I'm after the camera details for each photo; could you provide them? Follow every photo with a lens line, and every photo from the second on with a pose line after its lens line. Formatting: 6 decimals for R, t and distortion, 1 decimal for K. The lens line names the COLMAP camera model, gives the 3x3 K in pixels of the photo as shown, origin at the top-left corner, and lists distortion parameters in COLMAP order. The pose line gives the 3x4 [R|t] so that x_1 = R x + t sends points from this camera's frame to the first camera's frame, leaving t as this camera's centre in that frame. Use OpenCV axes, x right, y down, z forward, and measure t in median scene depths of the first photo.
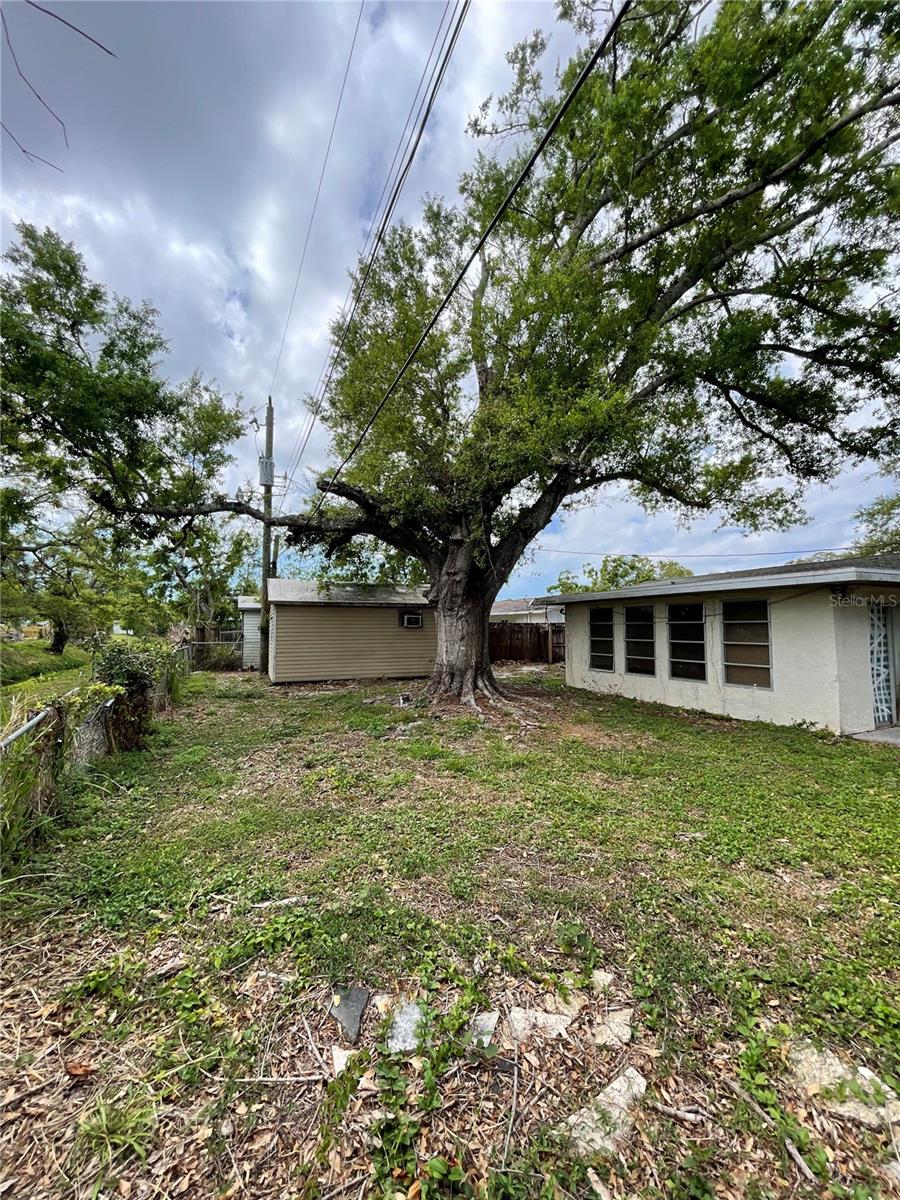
lens RADIAL K [[487.2, 0, 447.6], [0, 487.2, 598.2], [0, 0, 1]] dist [-0.001135, -0.001188]
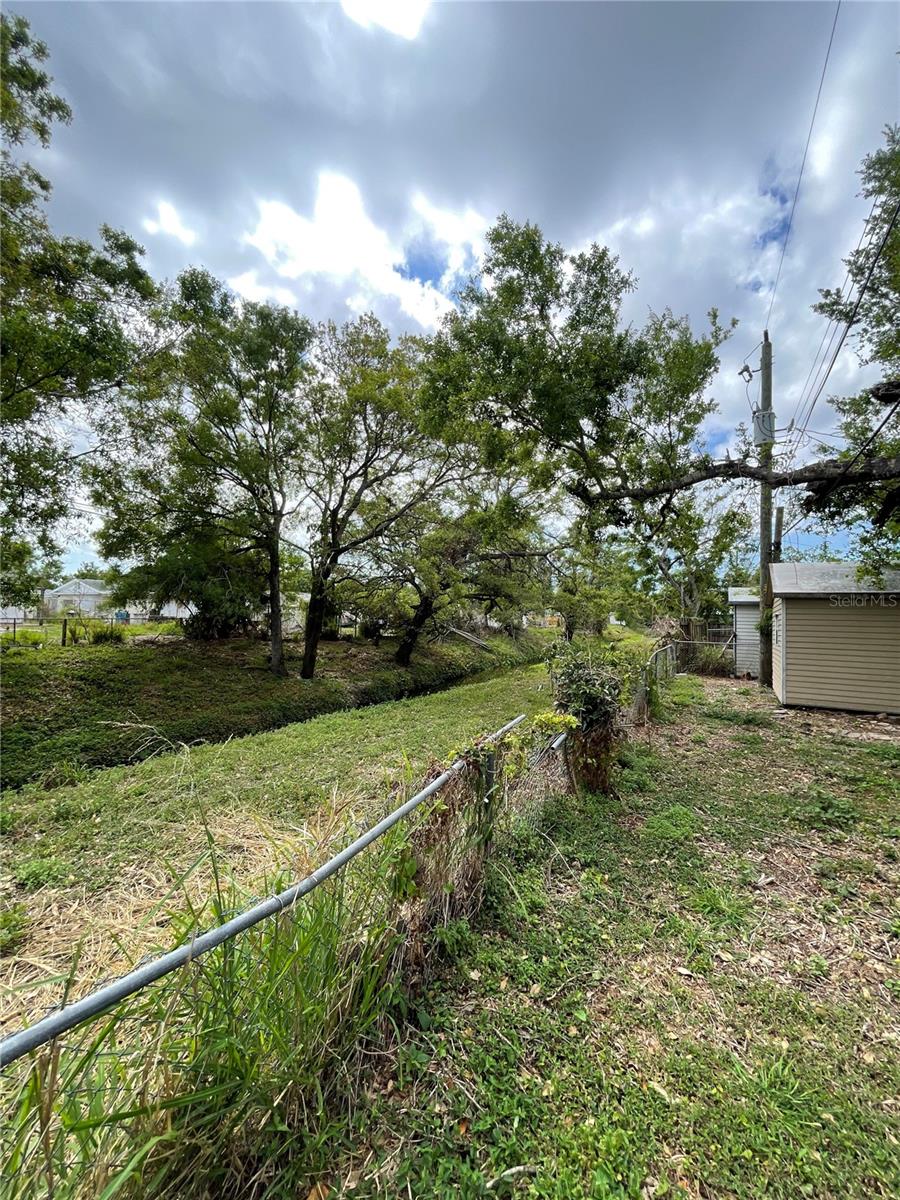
lens RADIAL K [[487.2, 0, 447.4], [0, 487.2, 596.8], [0, 0, 1]] dist [-0.001135, -0.001188]
pose [[0.601852, -0.015412, -0.798459, -0.071888], [0.026136, 0.999658, 0.000404, -0.002559], [0.798180, -0.021112, 0.602049, 0.150555]]
